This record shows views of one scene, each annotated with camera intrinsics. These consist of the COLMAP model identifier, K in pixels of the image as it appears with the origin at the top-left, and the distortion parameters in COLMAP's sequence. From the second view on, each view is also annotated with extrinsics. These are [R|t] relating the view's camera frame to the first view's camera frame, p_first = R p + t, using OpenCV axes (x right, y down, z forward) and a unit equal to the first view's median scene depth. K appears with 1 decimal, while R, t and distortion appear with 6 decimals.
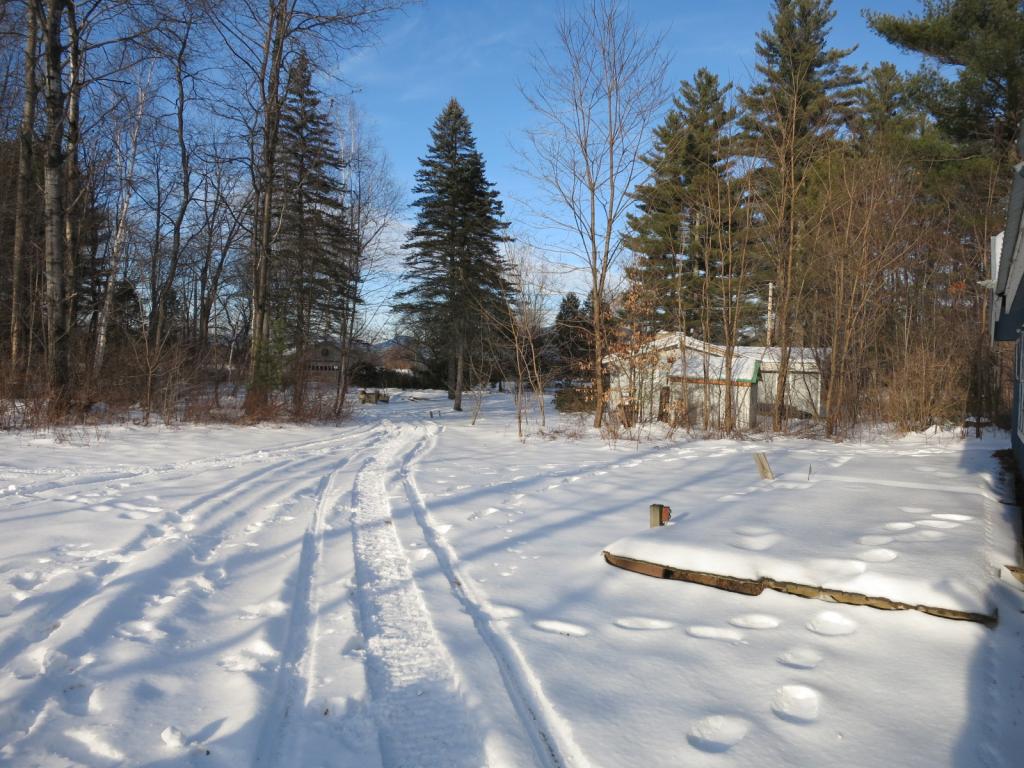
lens RADIAL K [[726.1, 0, 512.0], [0, 726.1, 384.0], [0, 0, 1]] dist [-0.045390, -0.000053]
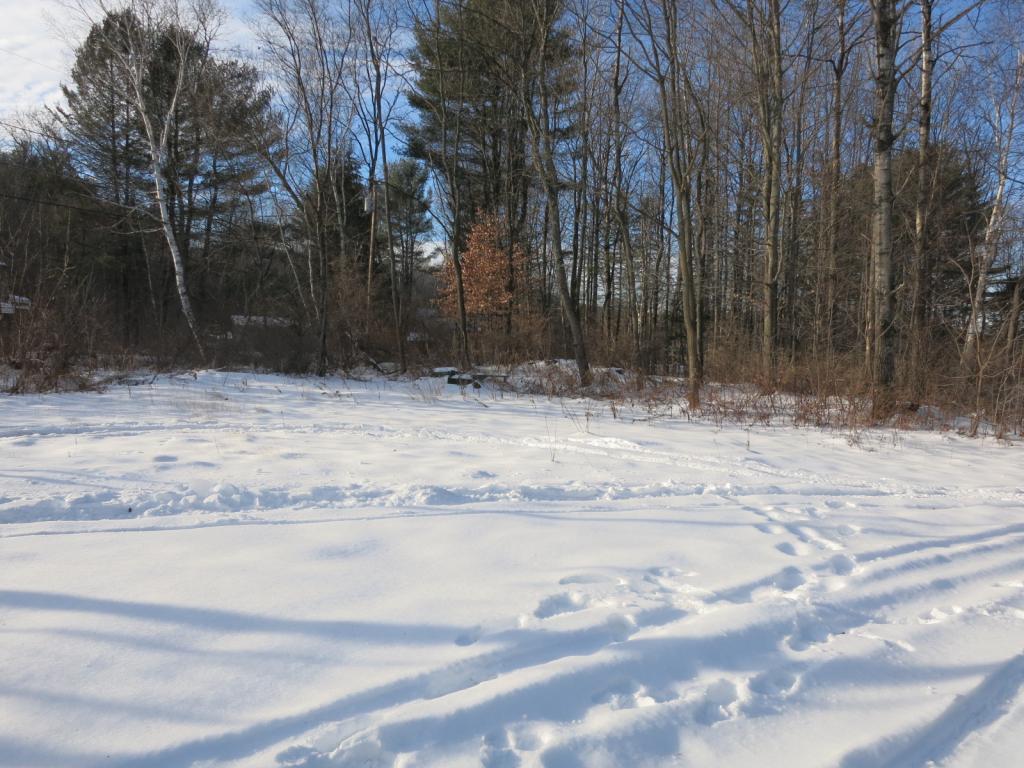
lens RADIAL K [[726.1, 0, 512.0], [0, 726.1, 384.0], [0, 0, 1]] dist [-0.045390, -0.000053]
pose [[0.424859, 0.033147, -0.904653, 0.006865], [-0.040823, 0.999014, 0.017432, 0.004904], [0.904339, 0.029525, 0.425793, 0.168258]]
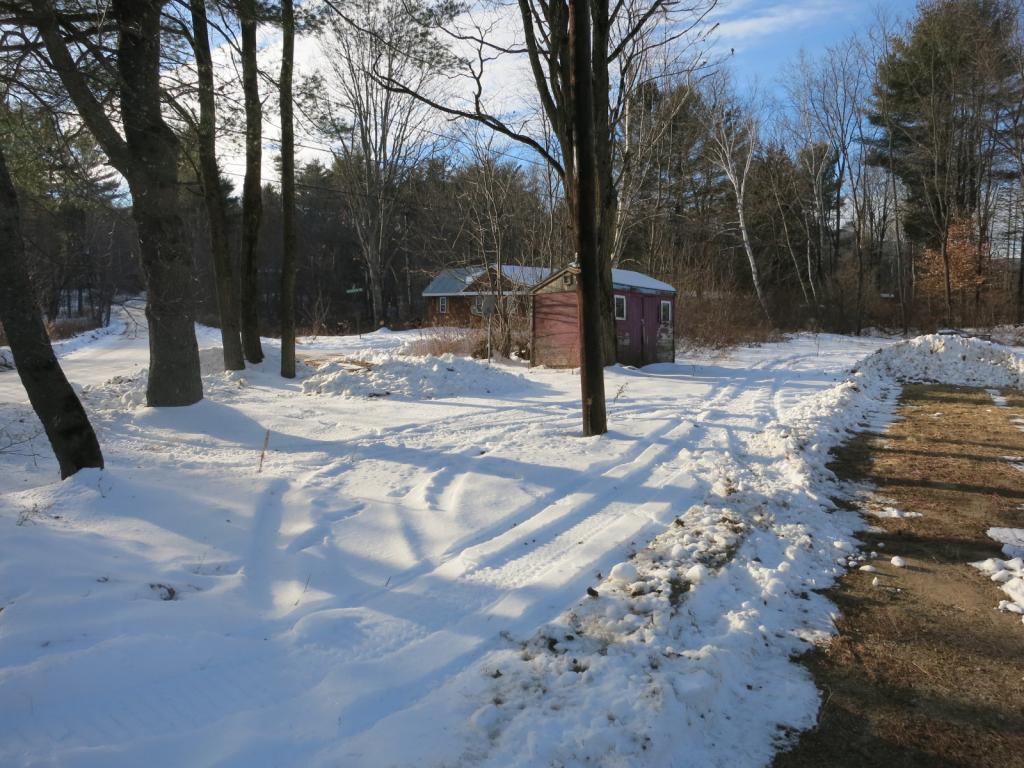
lens RADIAL K [[726.1, 0, 512.0], [0, 726.1, 384.0], [0, 0, 1]] dist [-0.045390, -0.000053]
pose [[-0.038183, 0.076024, -0.996375, 0.823148], [-0.030959, 0.996533, 0.077222, 0.039093], [0.998791, 0.033795, -0.035697, -0.535405]]
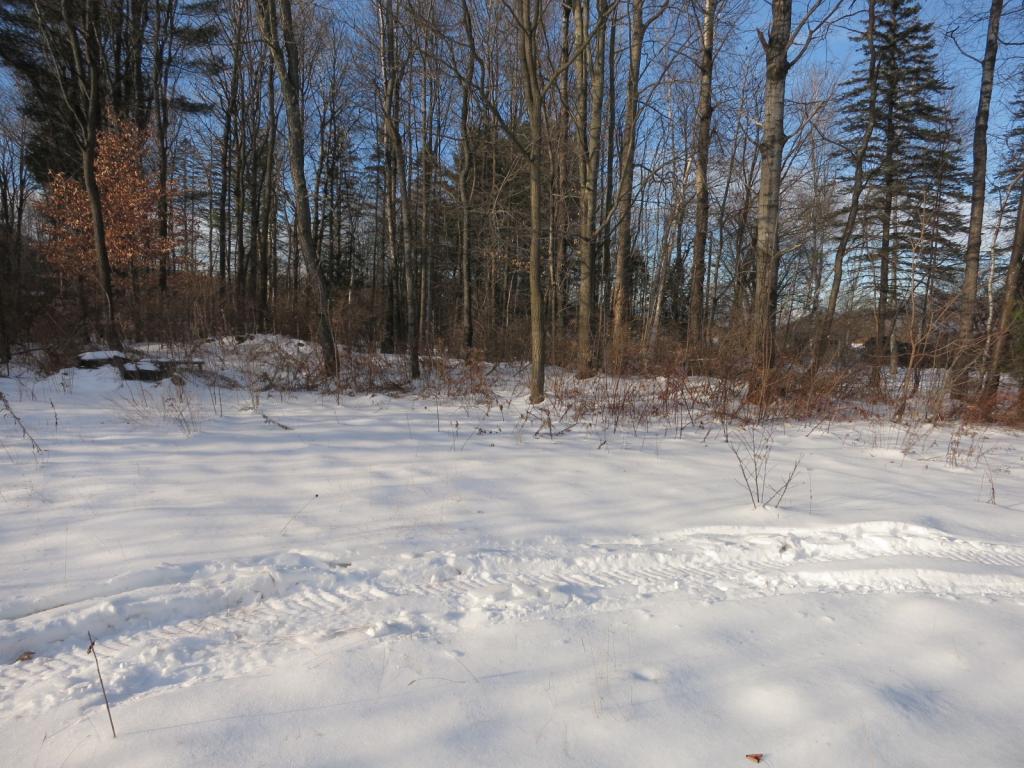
lens RADIAL K [[726.1, 0, 512.0], [0, 726.1, 384.0], [0, 0, 1]] dist [-0.045390, -0.000053]
pose [[0.847357, 0.041096, -0.529431, -0.450920], [-0.021388, 0.998833, 0.043301, -0.005482], [0.530593, -0.025368, 0.847247, 0.190156]]
